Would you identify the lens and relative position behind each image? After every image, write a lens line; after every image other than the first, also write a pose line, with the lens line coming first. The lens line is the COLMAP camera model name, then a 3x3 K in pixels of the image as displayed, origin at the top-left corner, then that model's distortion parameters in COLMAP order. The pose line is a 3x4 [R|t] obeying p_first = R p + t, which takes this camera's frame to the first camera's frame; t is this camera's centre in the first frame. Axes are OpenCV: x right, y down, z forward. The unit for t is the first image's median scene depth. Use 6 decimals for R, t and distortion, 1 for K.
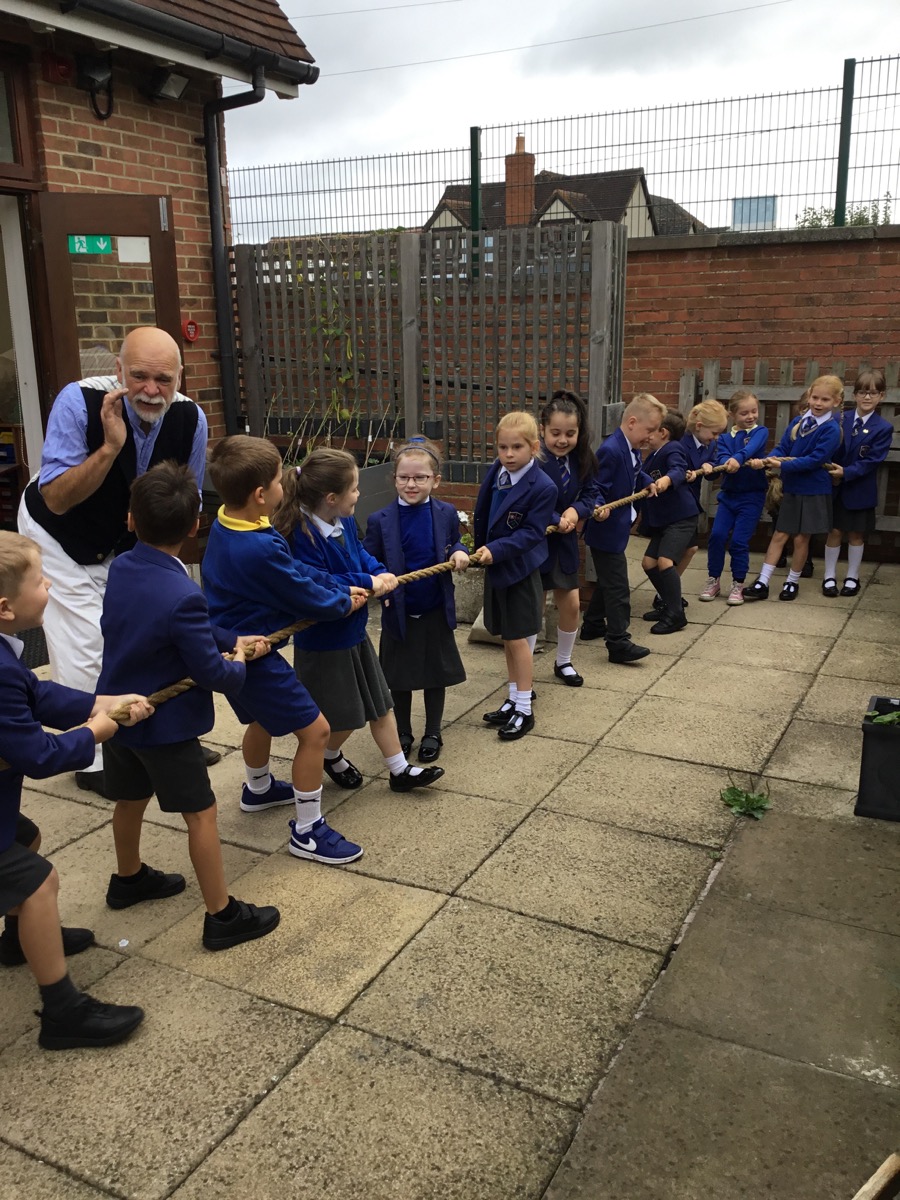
lens RADIAL K [[1063.6, 0, 450.0], [0, 1063.6, 600.0], [0, 0, 1]] dist [0.120631, -0.222605]
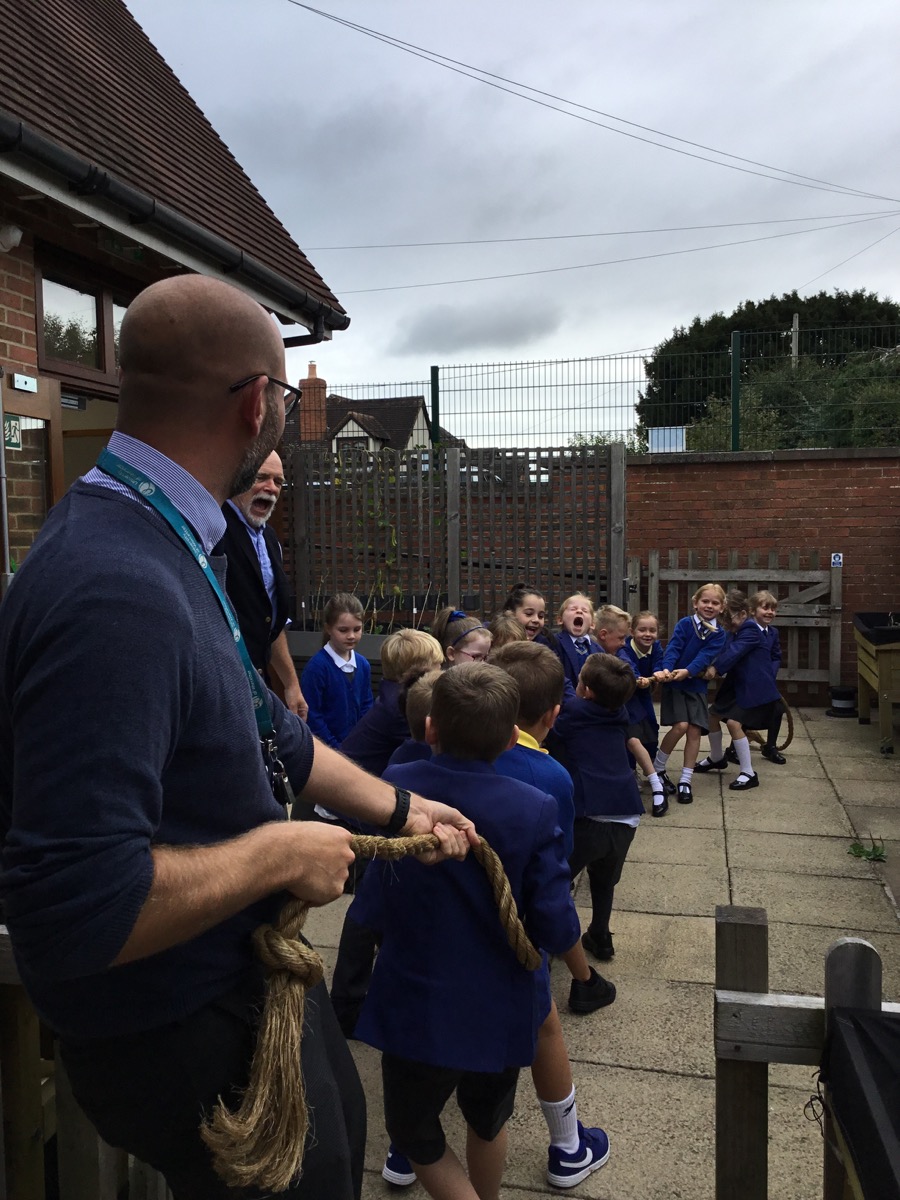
lens RADIAL K [[1063.6, 0, 450.0], [0, 1063.6, 600.0], [0, 0, 1]] dist [0.120631, -0.222605]
pose [[0.970938, -0.009289, 0.239149, -0.494380], [0.053907, 0.982057, -0.180718, 0.080906], [-0.233179, 0.188358, 0.954017, -0.212098]]
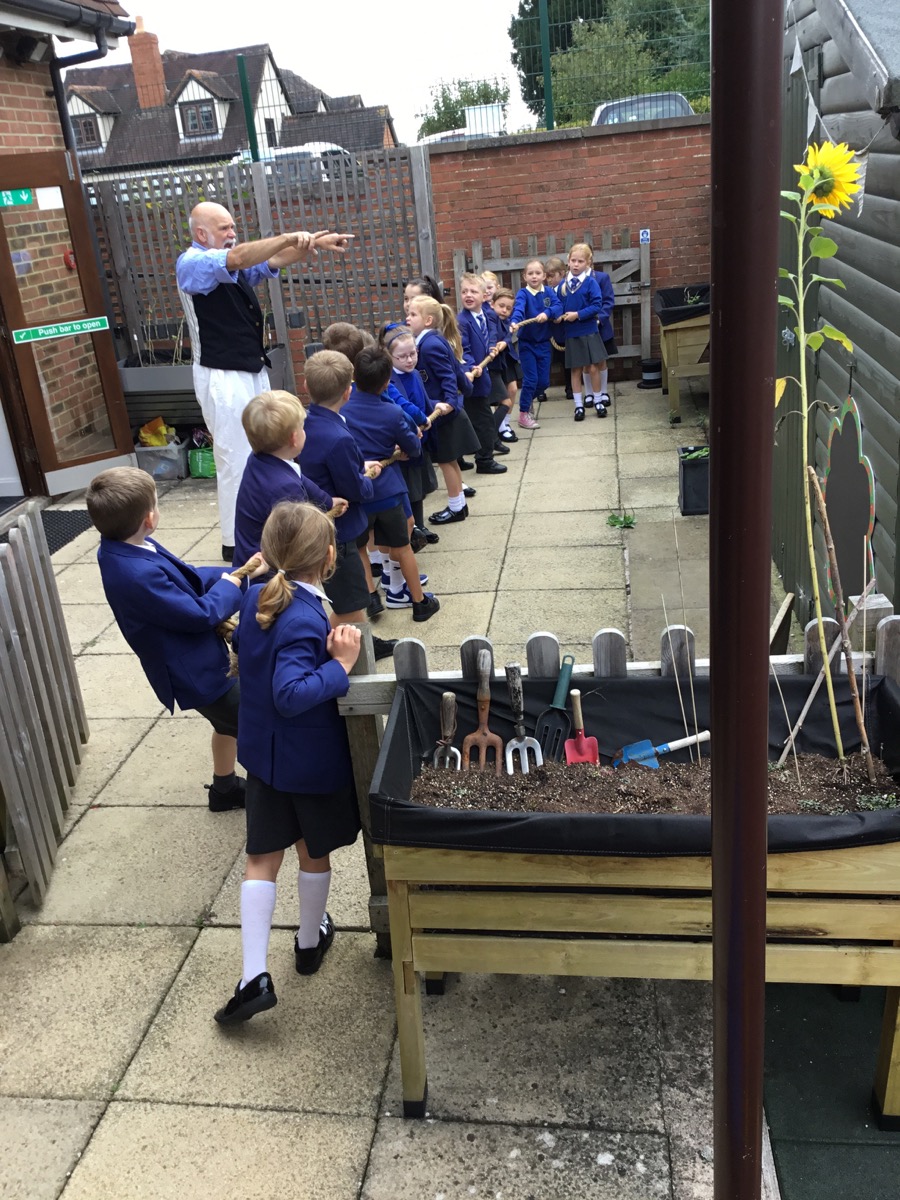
lens RADIAL K [[1065.8, 0, 443.1], [0, 1065.8, 616.0], [0, 0, 1]] dist [0.063556, -0.123567]
pose [[0.940556, -0.195953, 0.277410, -0.414266], [0.160632, 0.976304, 0.145007, 0.040843], [-0.299251, -0.091826, 0.949746, -0.437936]]
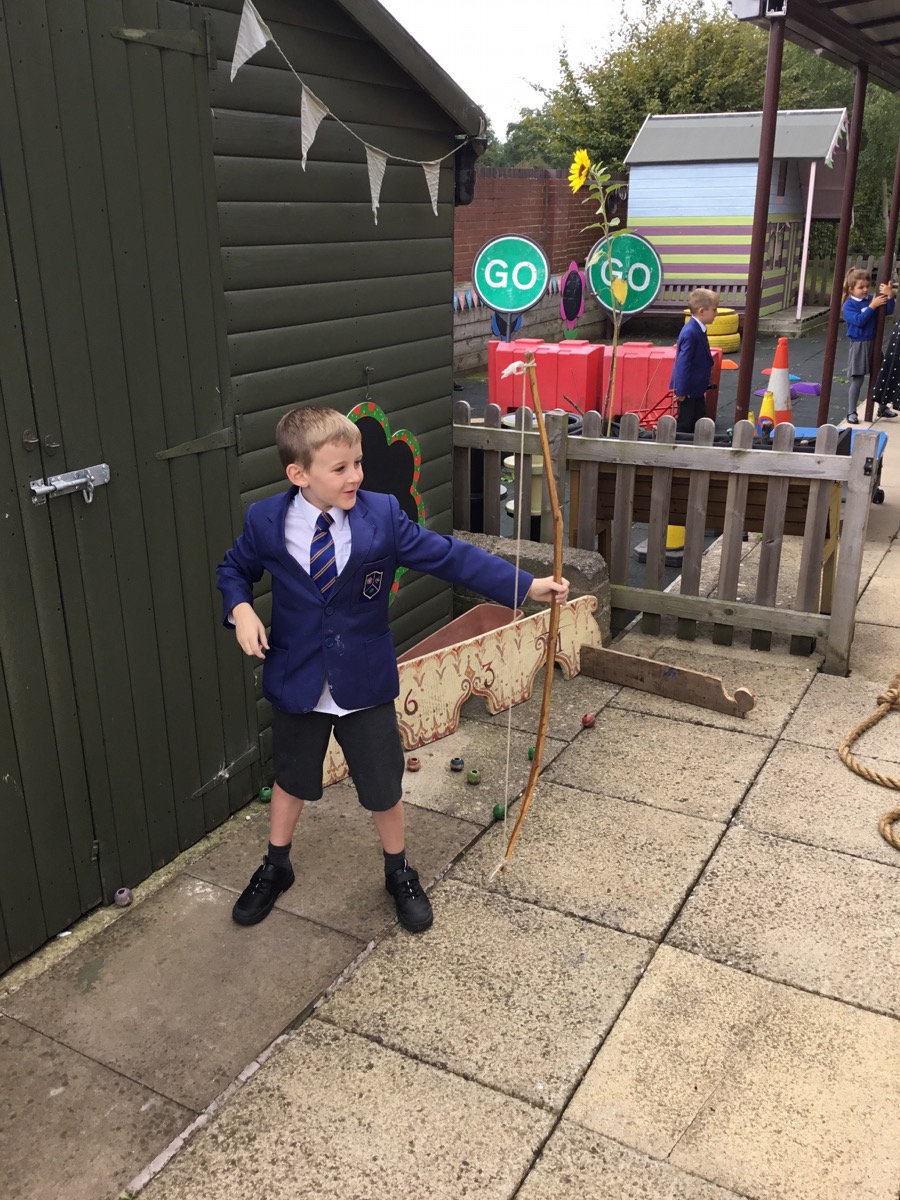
lens RADIAL K [[1063.6, 0, 450.0], [0, 1063.6, 600.0], [0, 0, 1]] dist [0.120631, -0.222605]
pose [[-0.998977, 0.008050, 0.044507, 0.029714], [0.032051, 0.820307, 0.571025, -0.302954], [-0.031913, 0.571867, -0.819726, 1.035412]]
